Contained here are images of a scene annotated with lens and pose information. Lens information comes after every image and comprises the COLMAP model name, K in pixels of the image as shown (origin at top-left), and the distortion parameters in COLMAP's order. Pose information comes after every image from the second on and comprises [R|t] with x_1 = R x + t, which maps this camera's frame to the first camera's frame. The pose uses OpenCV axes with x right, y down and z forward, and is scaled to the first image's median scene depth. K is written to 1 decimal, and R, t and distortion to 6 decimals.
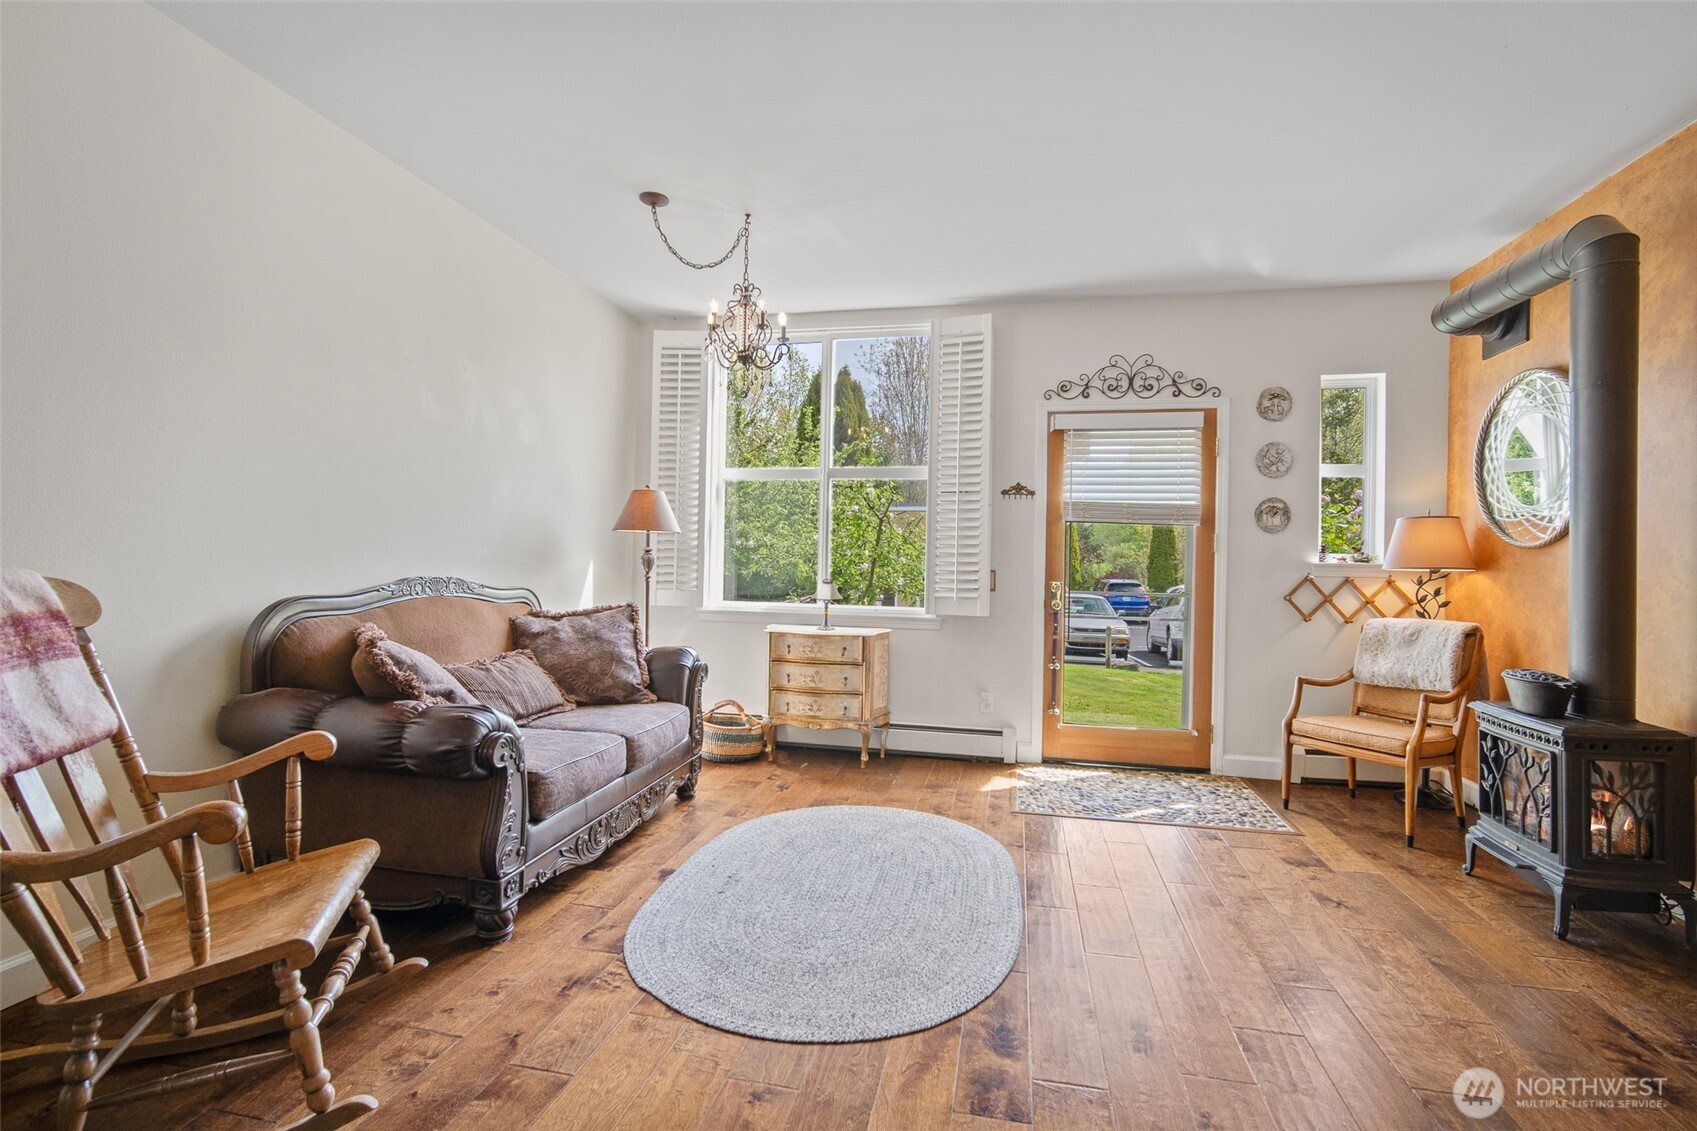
lens RADIAL K [[760.1, 0, 853.9], [0, 760.1, 563.4], [0, 0, 1]] dist [-0.009833, 0.002543]
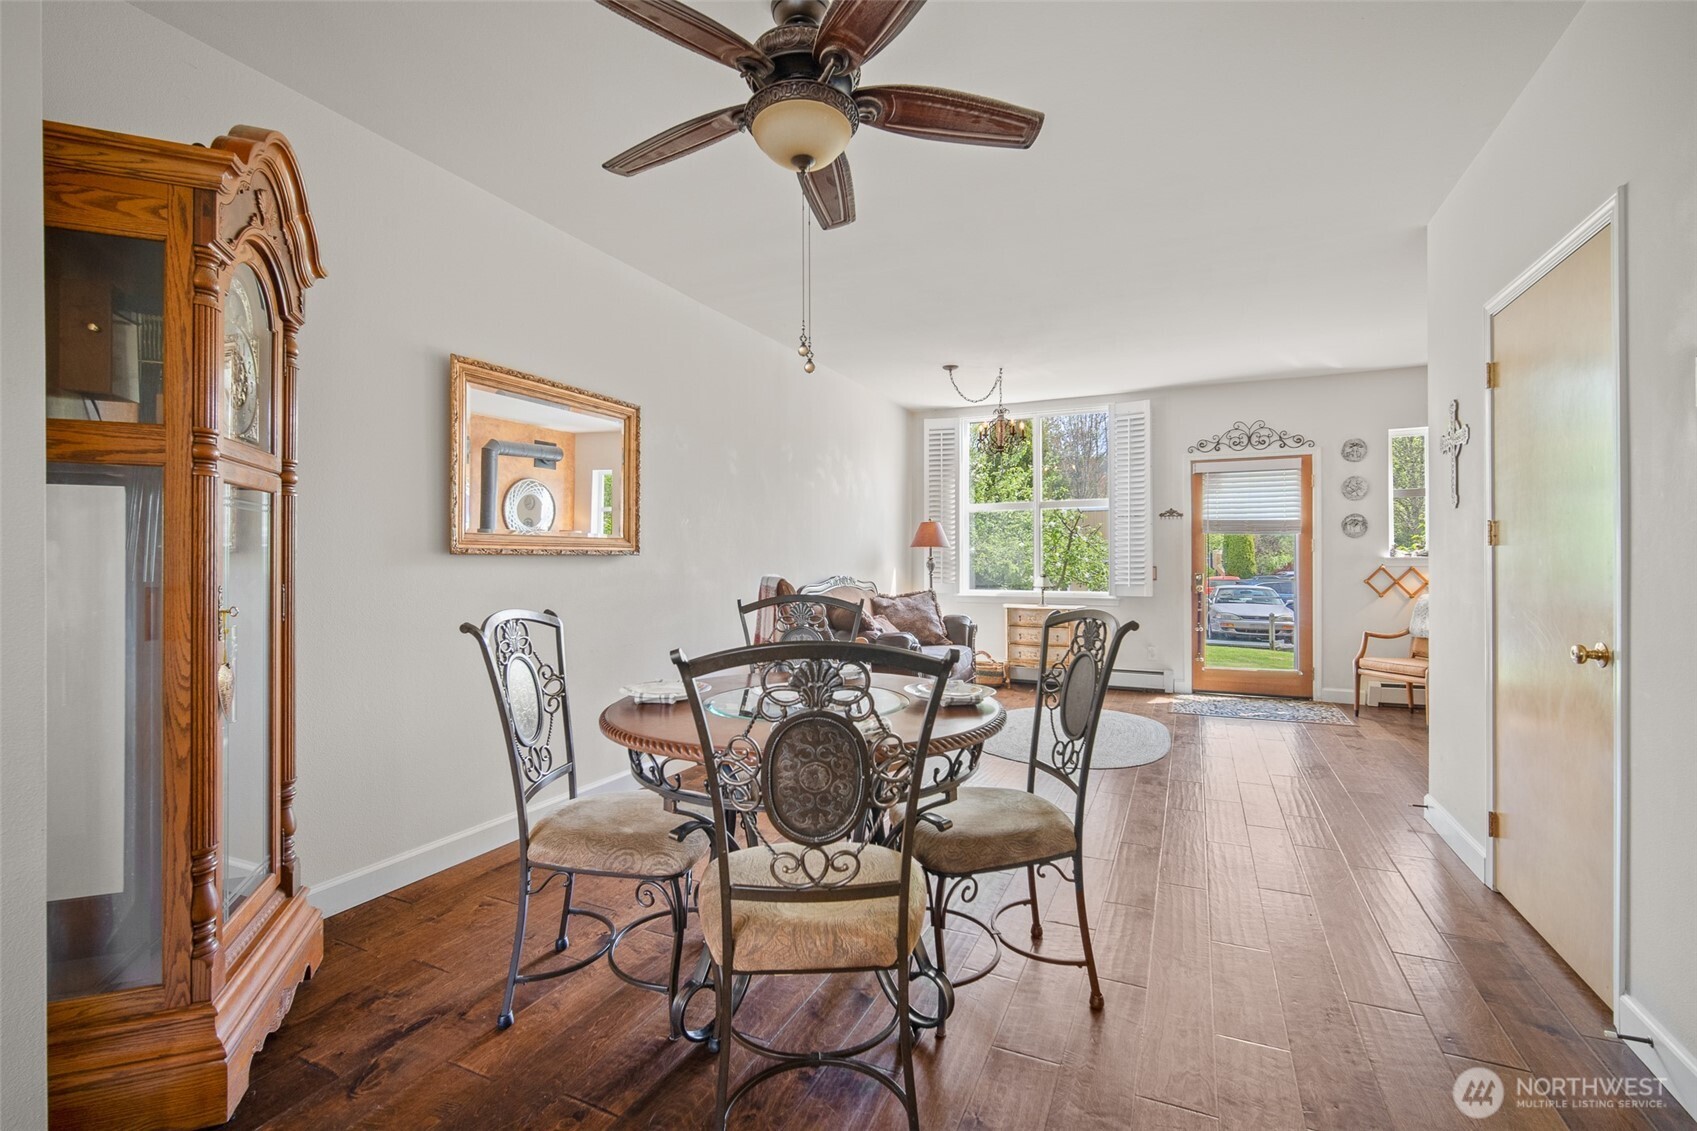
lens RADIAL K [[744.2, 0, 848.0], [0, 744.2, 560.3], [0, 0, 1]] dist [-0.014257, 0.004789]
pose [[0.974885, -0.021247, -0.221692, -0.093375], [0.020842, 0.999774, -0.004165, -0.010571], [0.221731, -0.000561, 0.975108, -0.635337]]
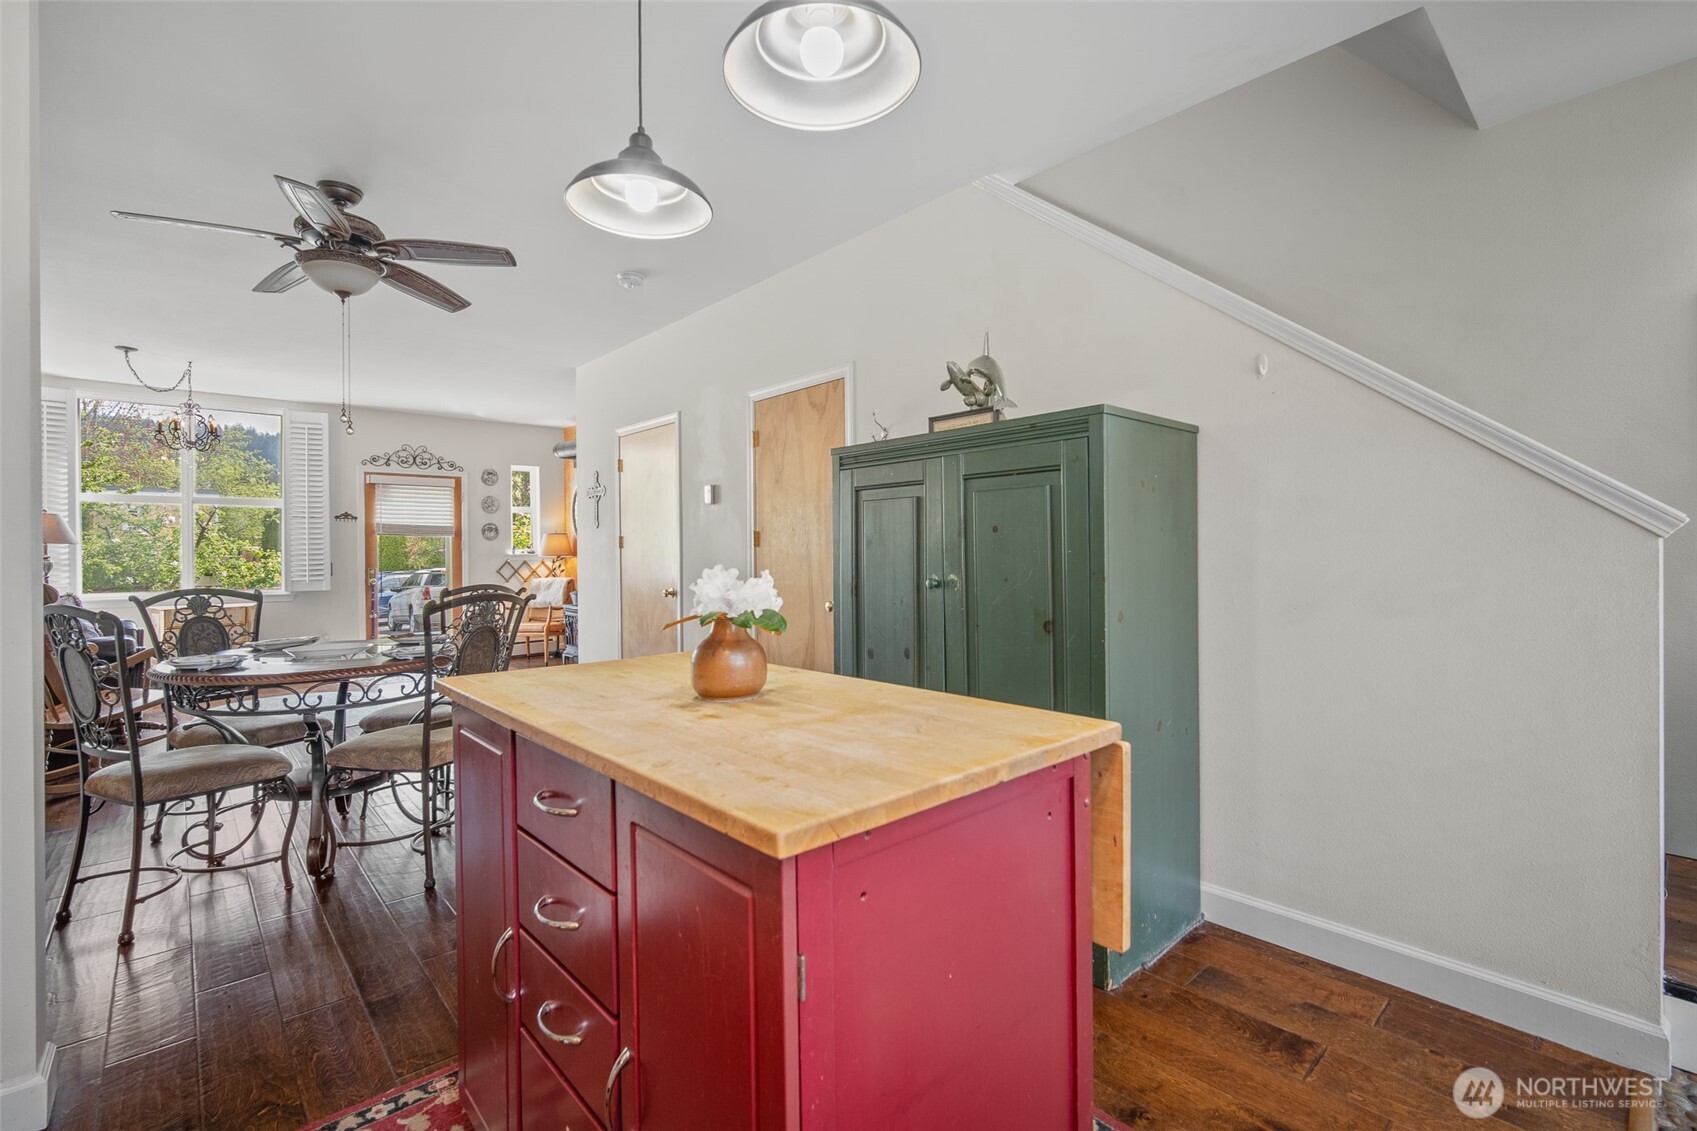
lens RADIAL K [[760.1, 0, 855.9], [0, 760.1, 558.3], [0, 0, 1]] dist [-0.009833, 0.002543]
pose [[0.582864, -0.029813, 0.812022, -0.549831], [0.019580, 0.999552, 0.022644, -0.018409], [-0.812334, 0.002701, 0.583187, -1.019415]]
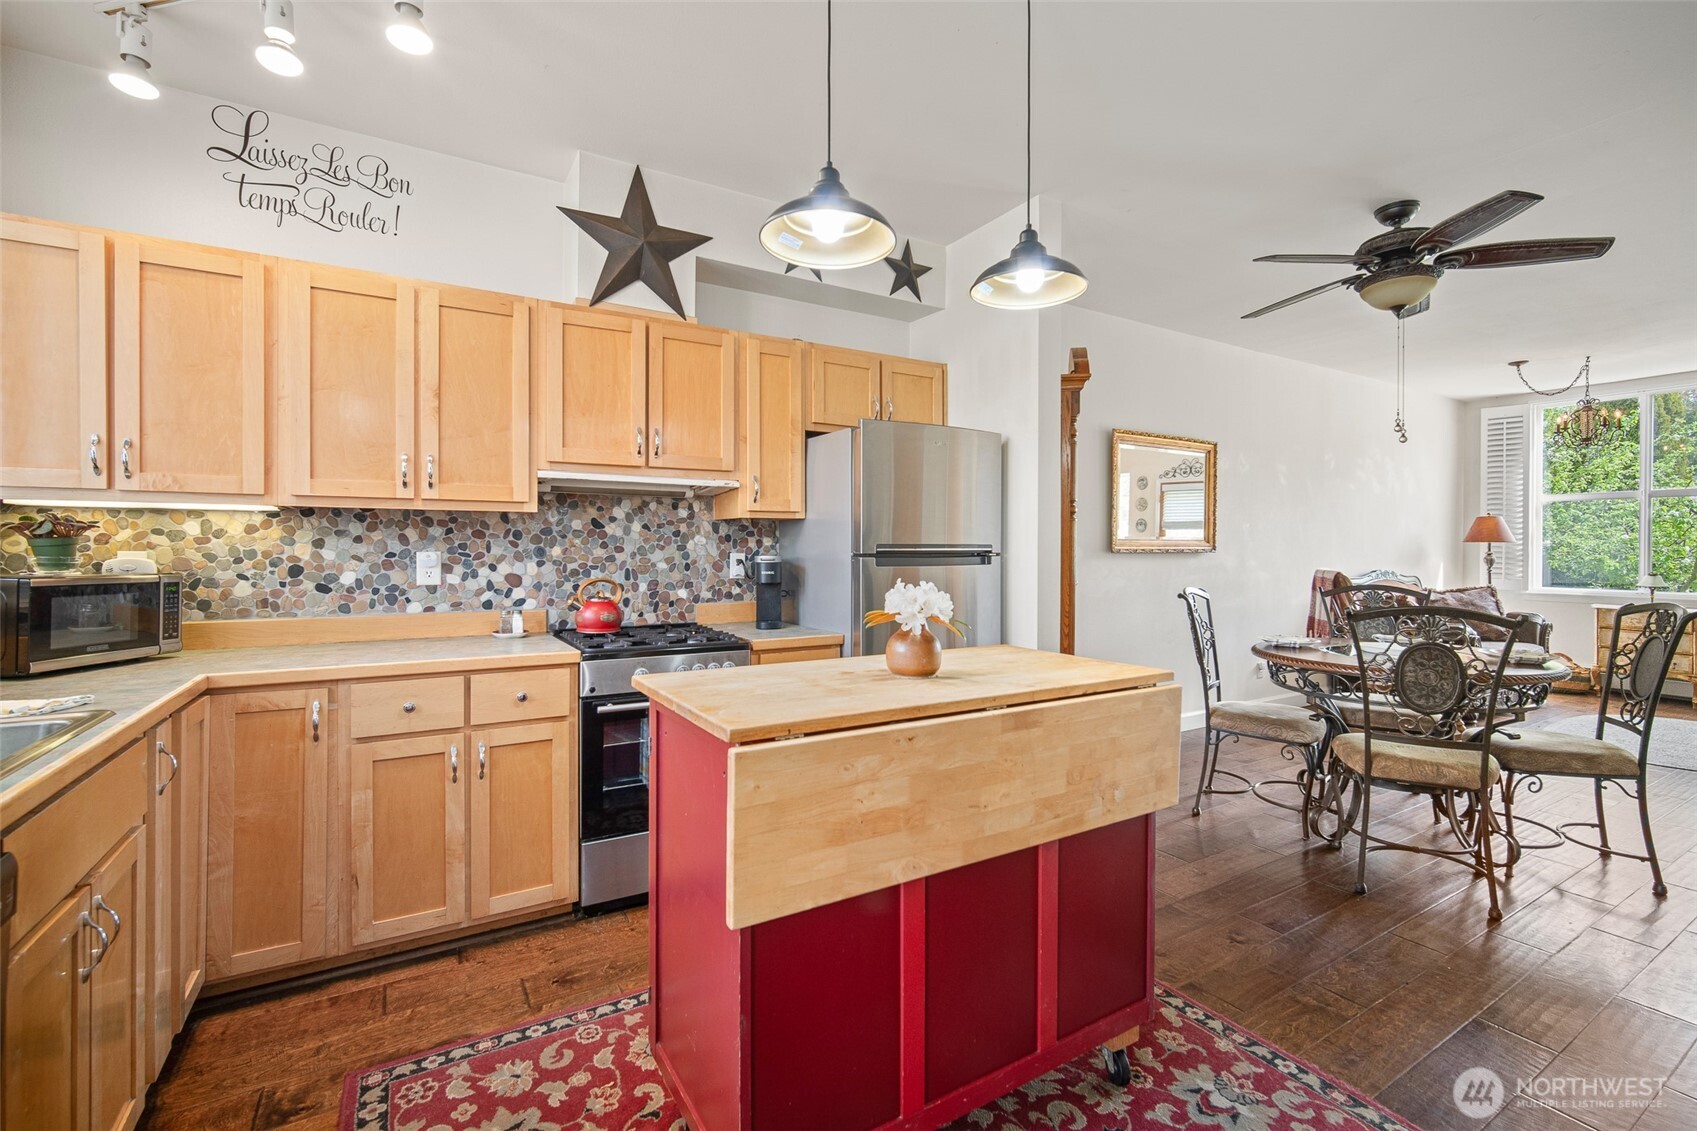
lens RADIAL K [[744.2, 0, 853.5], [0, 744.2, 548.9], [0, 0, 1]] dist [-0.014257, 0.004789]
pose [[0.685192, -0.015119, -0.728205, -0.058874], [0.009729, 0.999885, -0.011606, -0.023335], [0.728297, 0.000867, 0.685261, -1.093198]]
